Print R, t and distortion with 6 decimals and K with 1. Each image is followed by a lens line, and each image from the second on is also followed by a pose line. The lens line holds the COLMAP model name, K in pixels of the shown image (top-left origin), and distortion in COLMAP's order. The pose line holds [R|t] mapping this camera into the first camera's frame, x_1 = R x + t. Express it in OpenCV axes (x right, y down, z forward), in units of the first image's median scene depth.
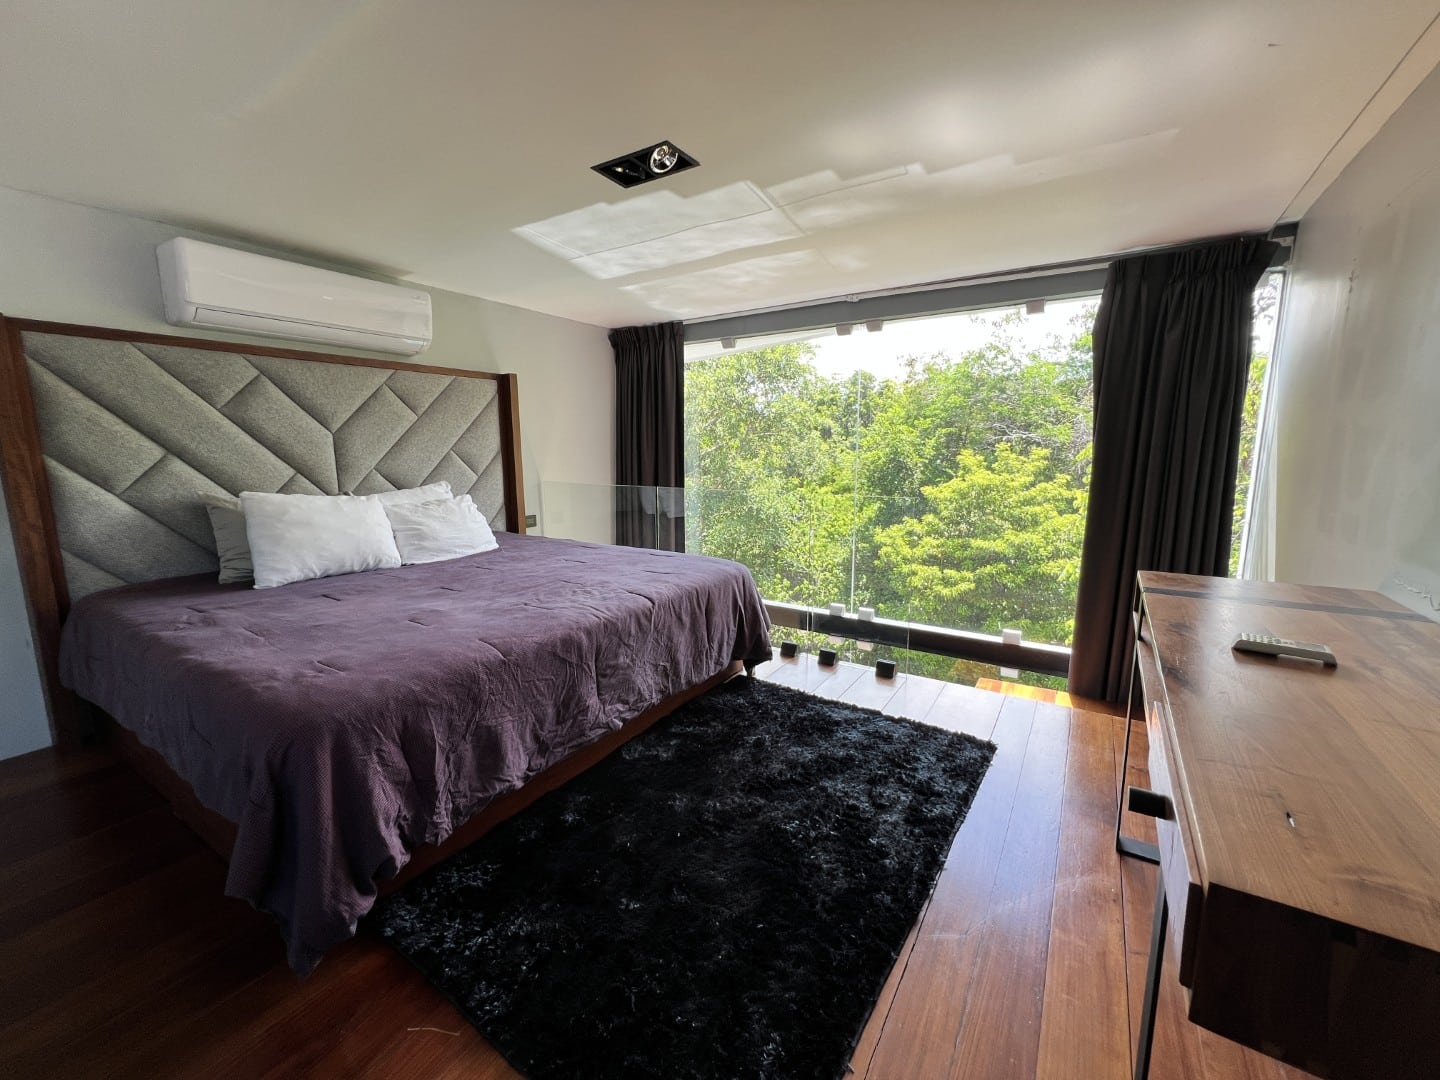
lens RADIAL K [[583.3, 0, 716.7], [0, 583.3, 535.5], [0, 0, 1]] dist [-0.000013, -0.000222]
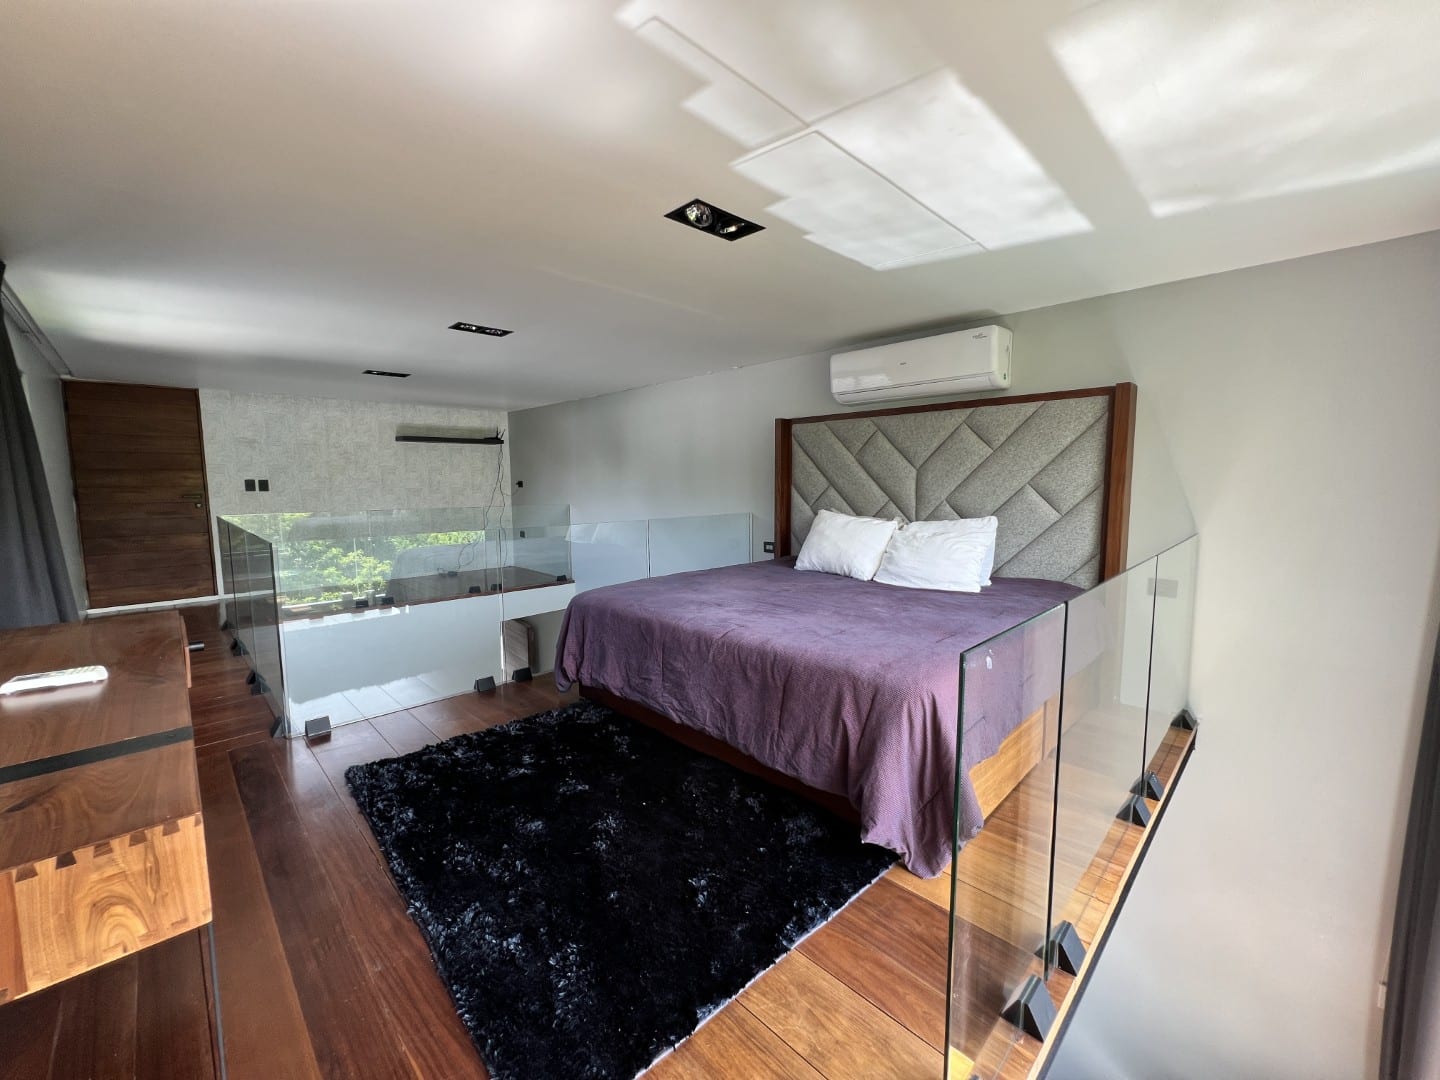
lens RADIAL K [[576.7, 0, 711.0], [0, 576.7, 535.4], [0, 0, 1]] dist [-0.003775, 0.001161]
pose [[-0.218640, 0.099757, -0.970693, 0.755765], [-0.141997, 0.980920, 0.132791, -0.168430], [0.965419, 0.166869, -0.200304, 1.027783]]
